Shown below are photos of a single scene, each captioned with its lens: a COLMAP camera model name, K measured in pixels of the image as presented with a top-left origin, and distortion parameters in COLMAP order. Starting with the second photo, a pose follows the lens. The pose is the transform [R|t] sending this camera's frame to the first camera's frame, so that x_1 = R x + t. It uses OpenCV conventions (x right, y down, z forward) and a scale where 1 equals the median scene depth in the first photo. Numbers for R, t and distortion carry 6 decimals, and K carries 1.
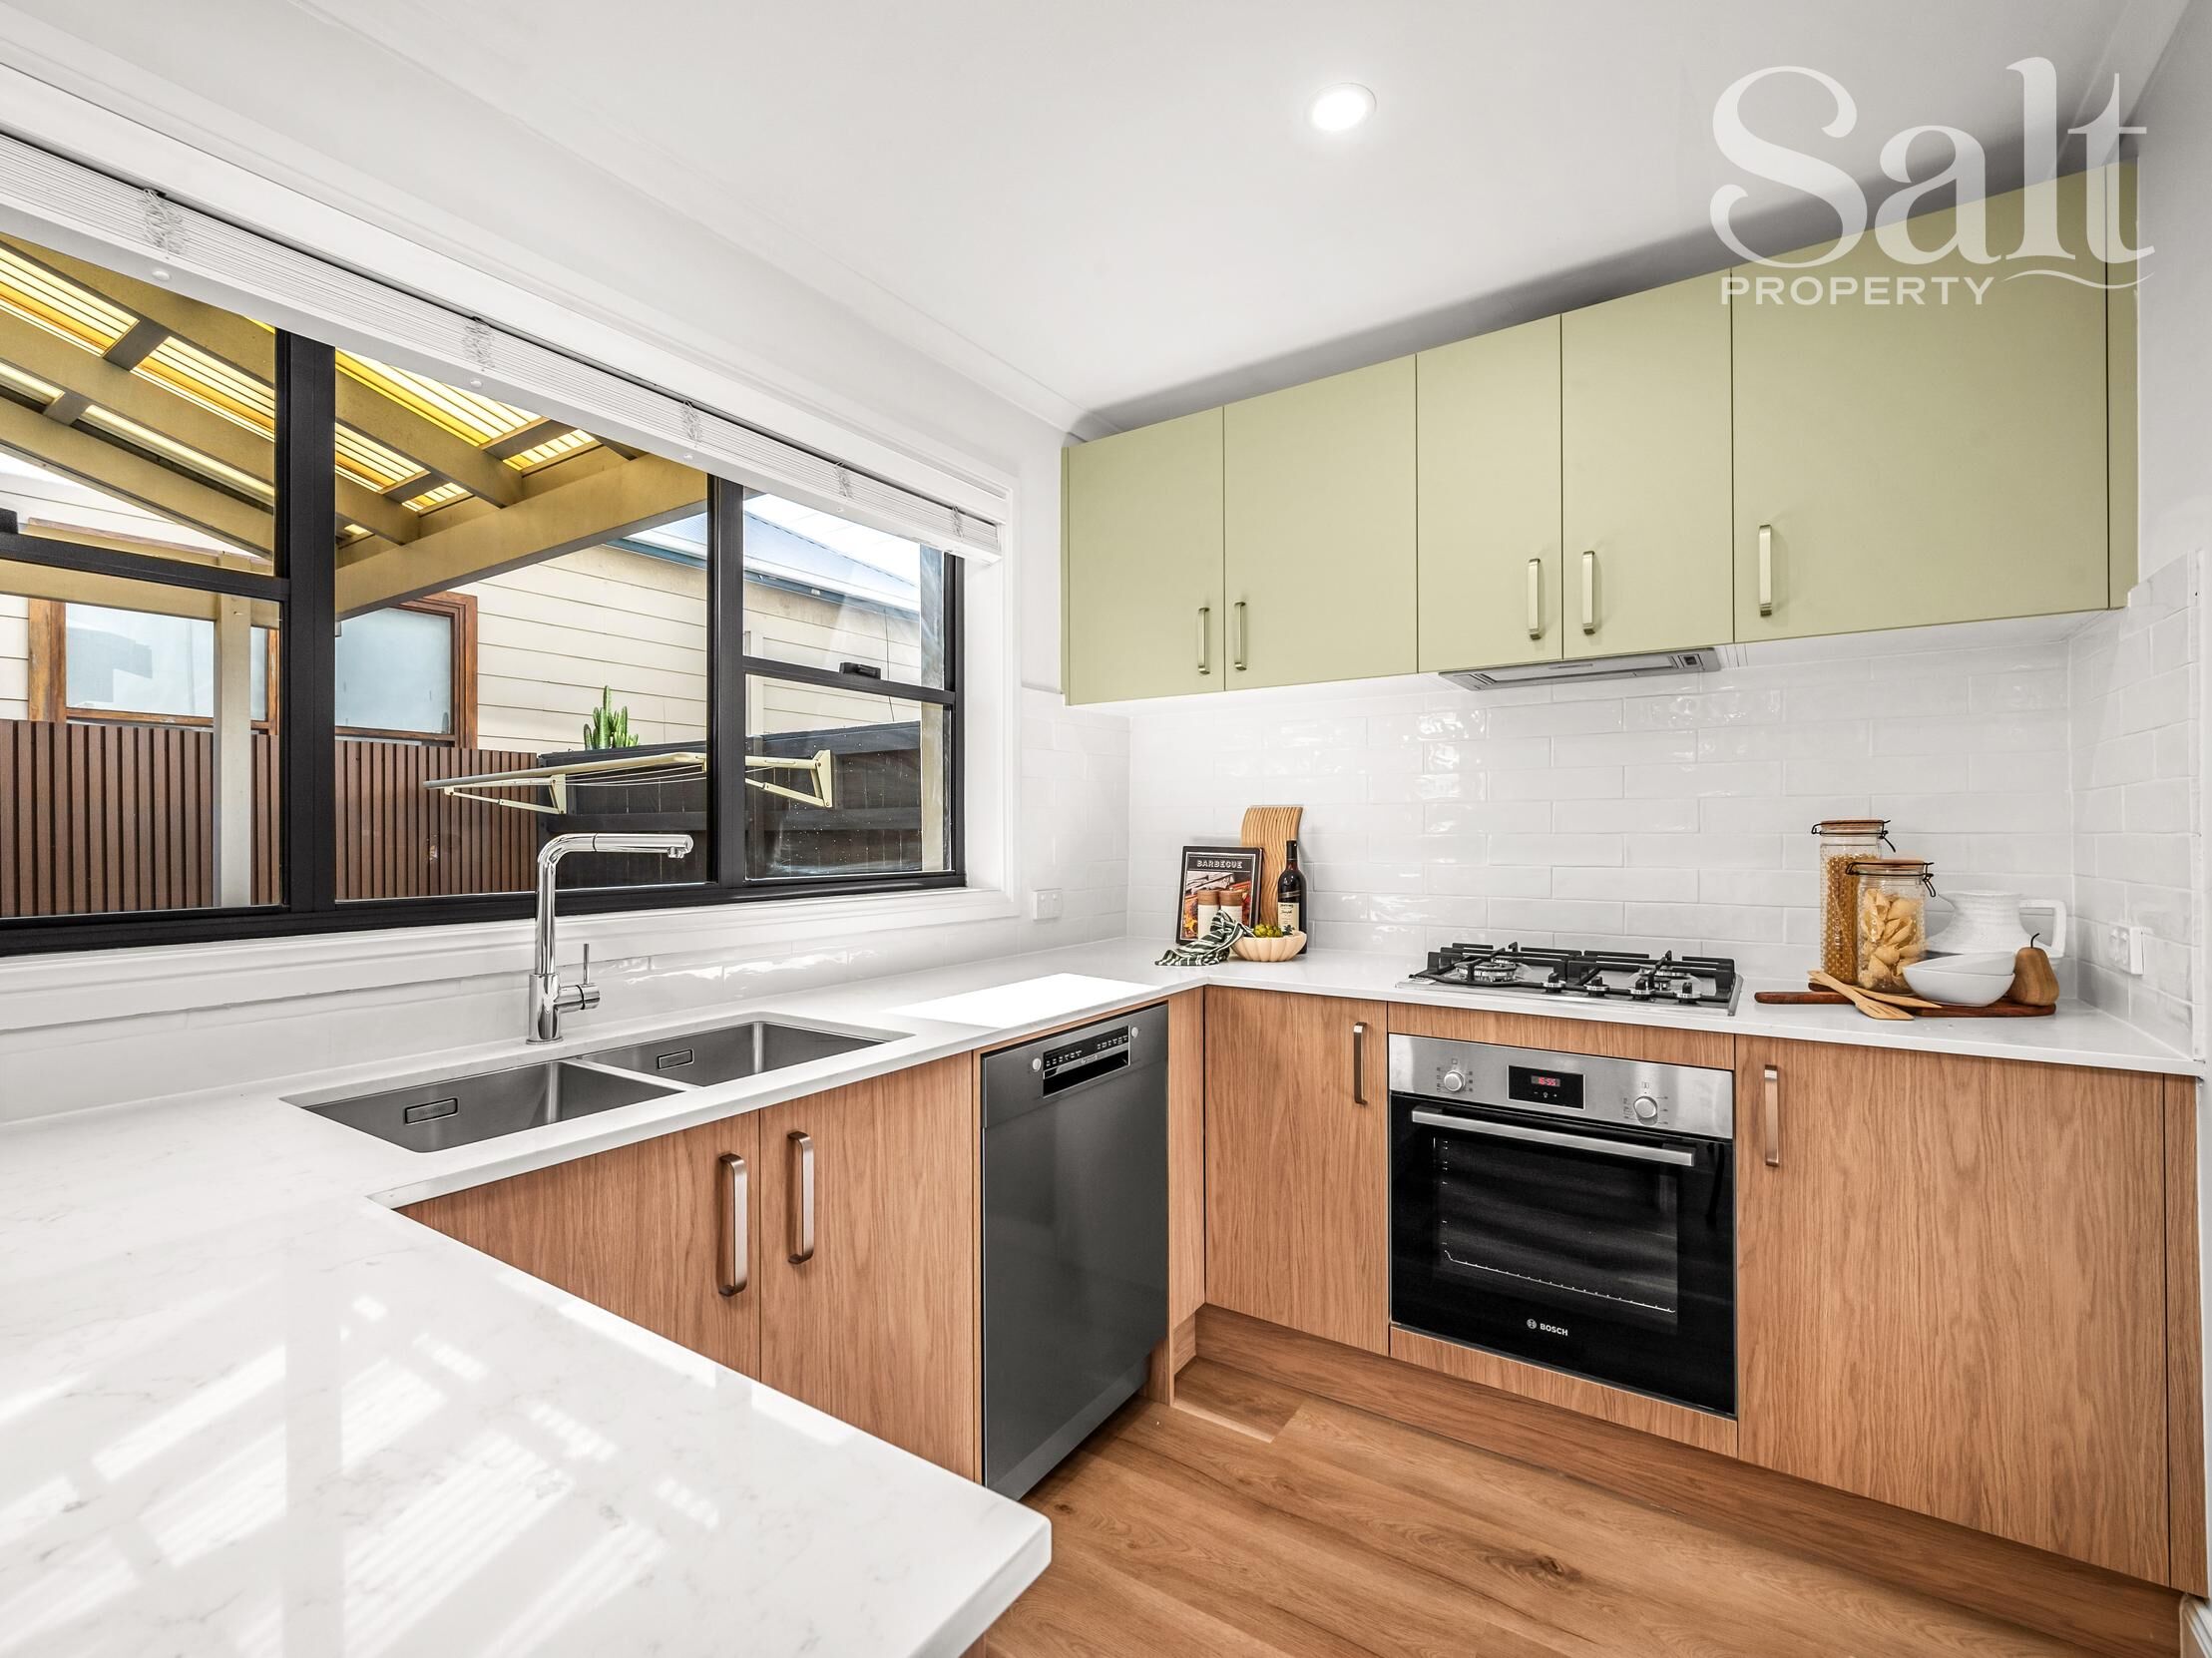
lens RADIAL K [[986.5, 0, 1106.0], [0, 986.5, 829.0], [0, 0, 1]] dist [-0.000504, 0.000740]
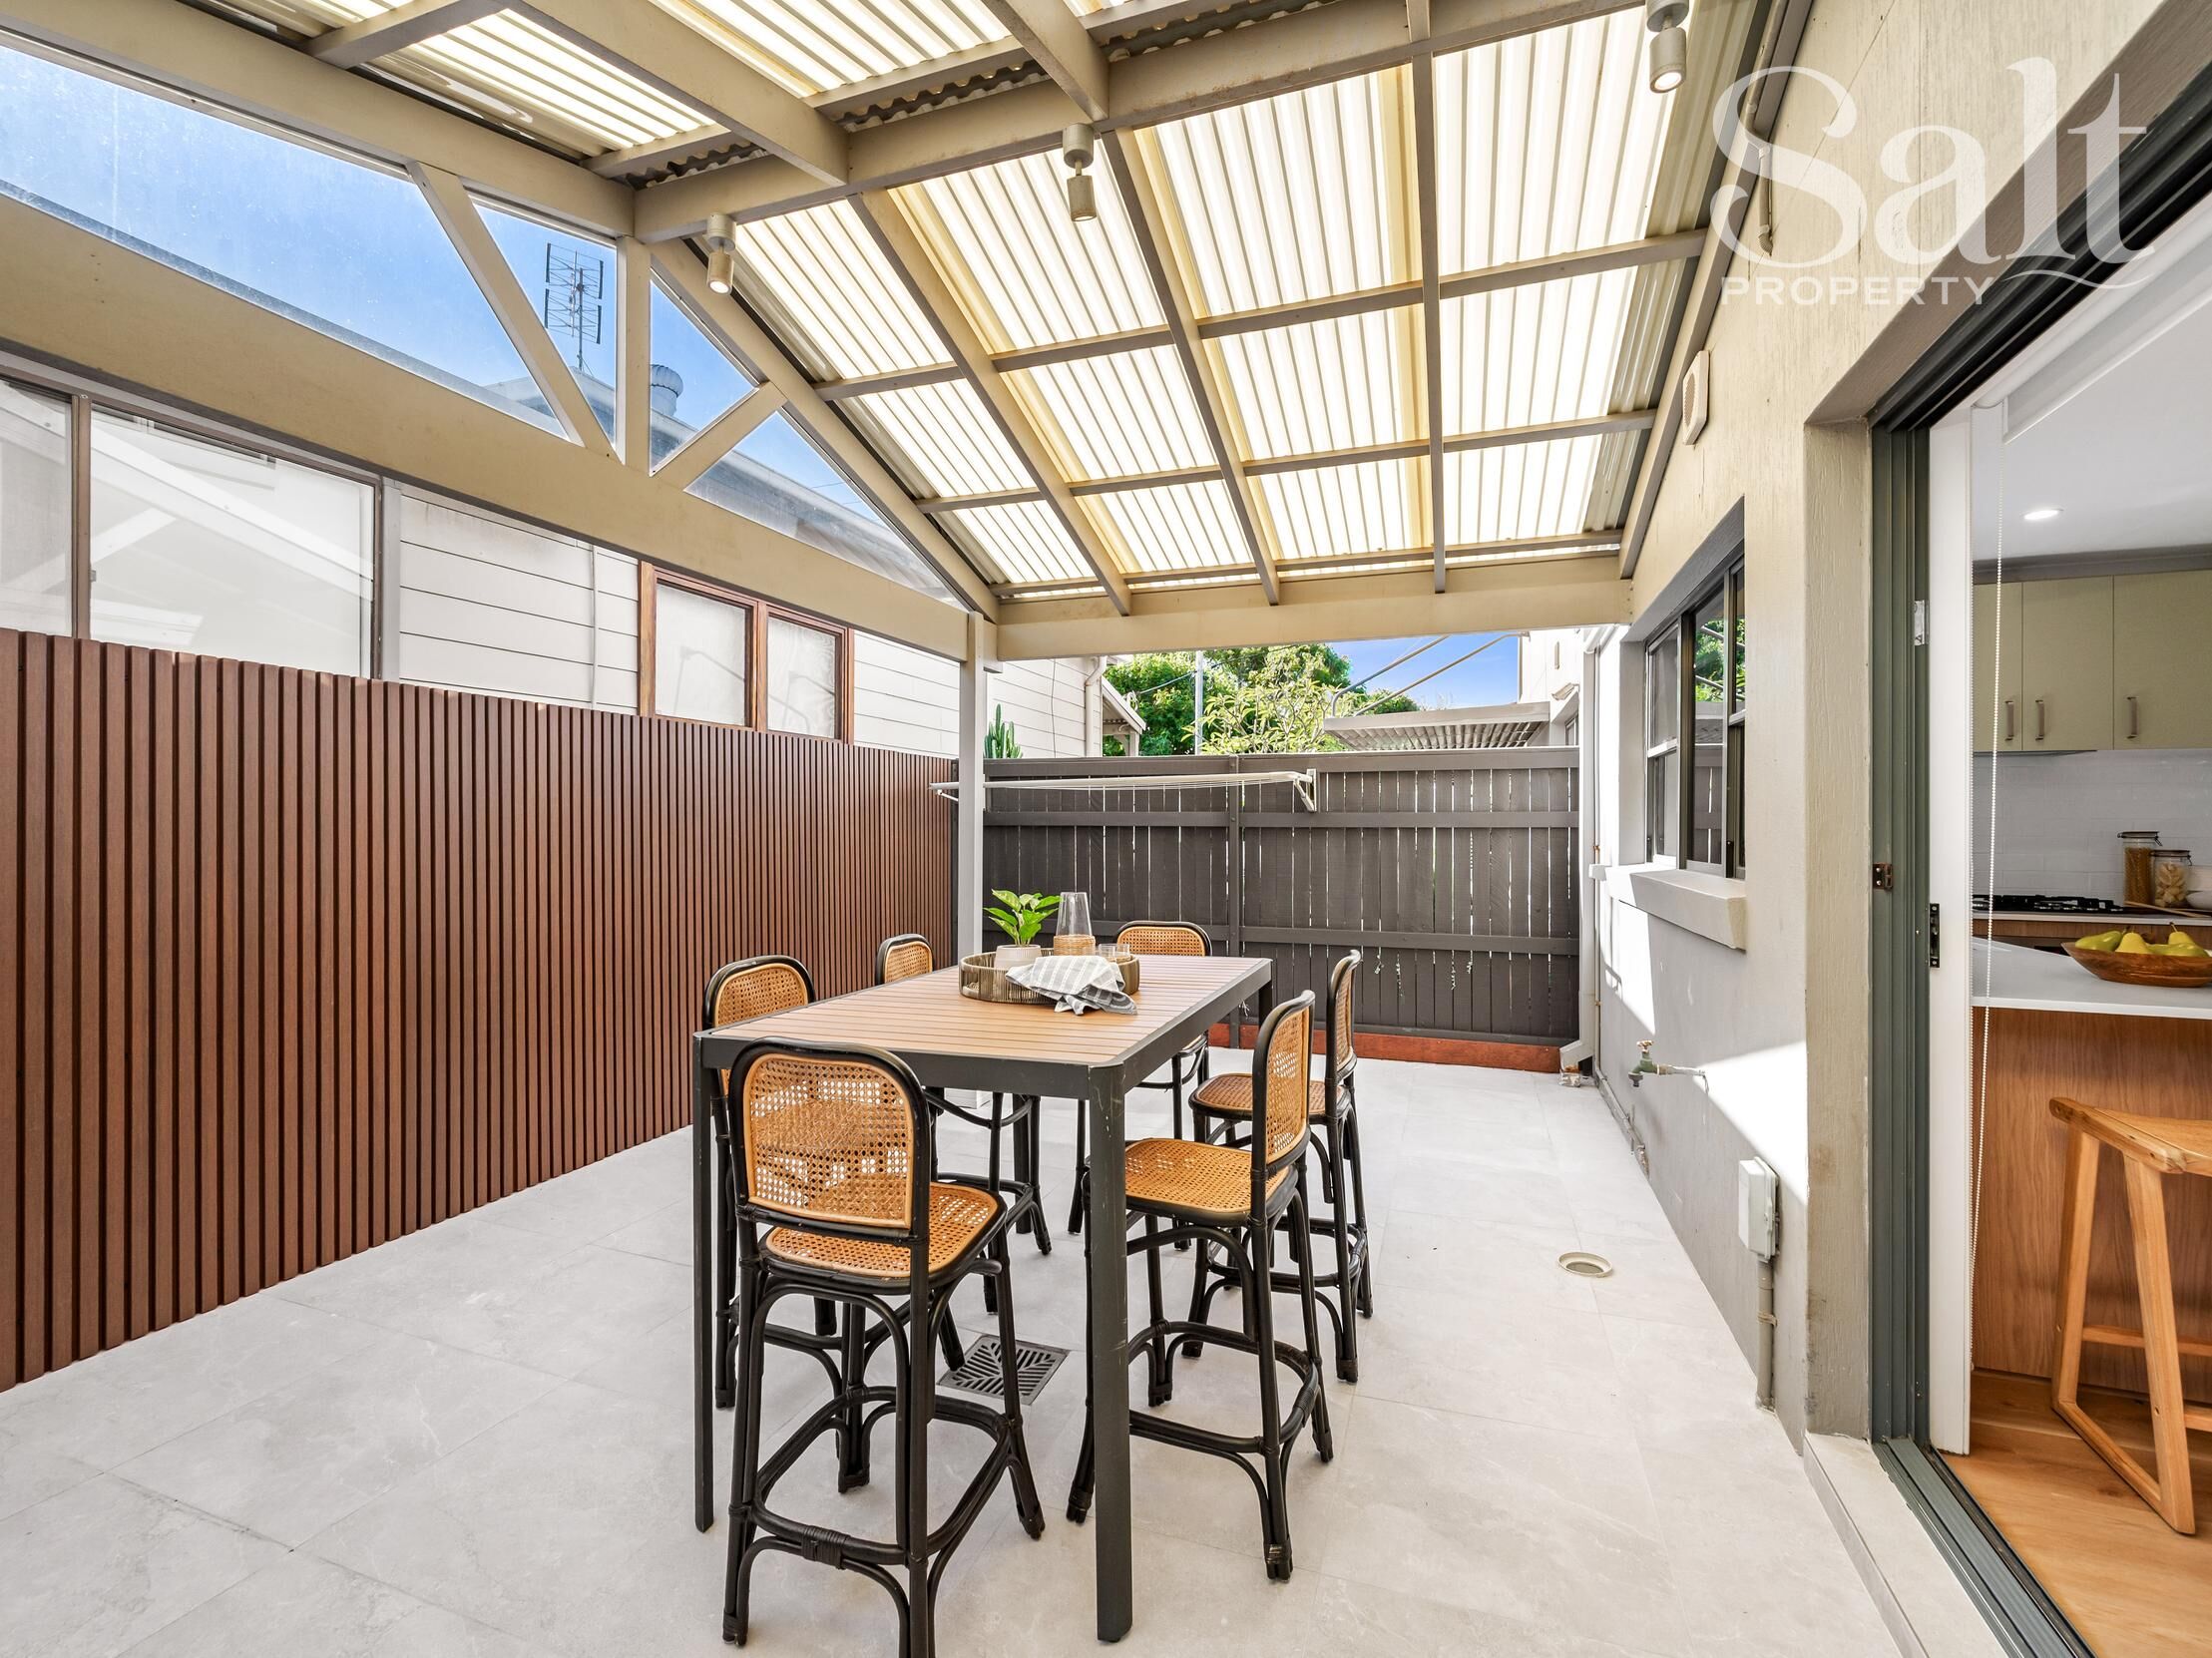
lens RADIAL K [[986.5, 0, 1106.0], [0, 986.5, 829.0], [0, 0, 1]] dist [-0.000504, 0.000740]
pose [[0.970158, 0.008272, 0.242333, -1.850629], [-0.009327, 0.999951, 0.003207, 0.000135], [-0.242294, -0.005372, 0.970188, -0.516961]]
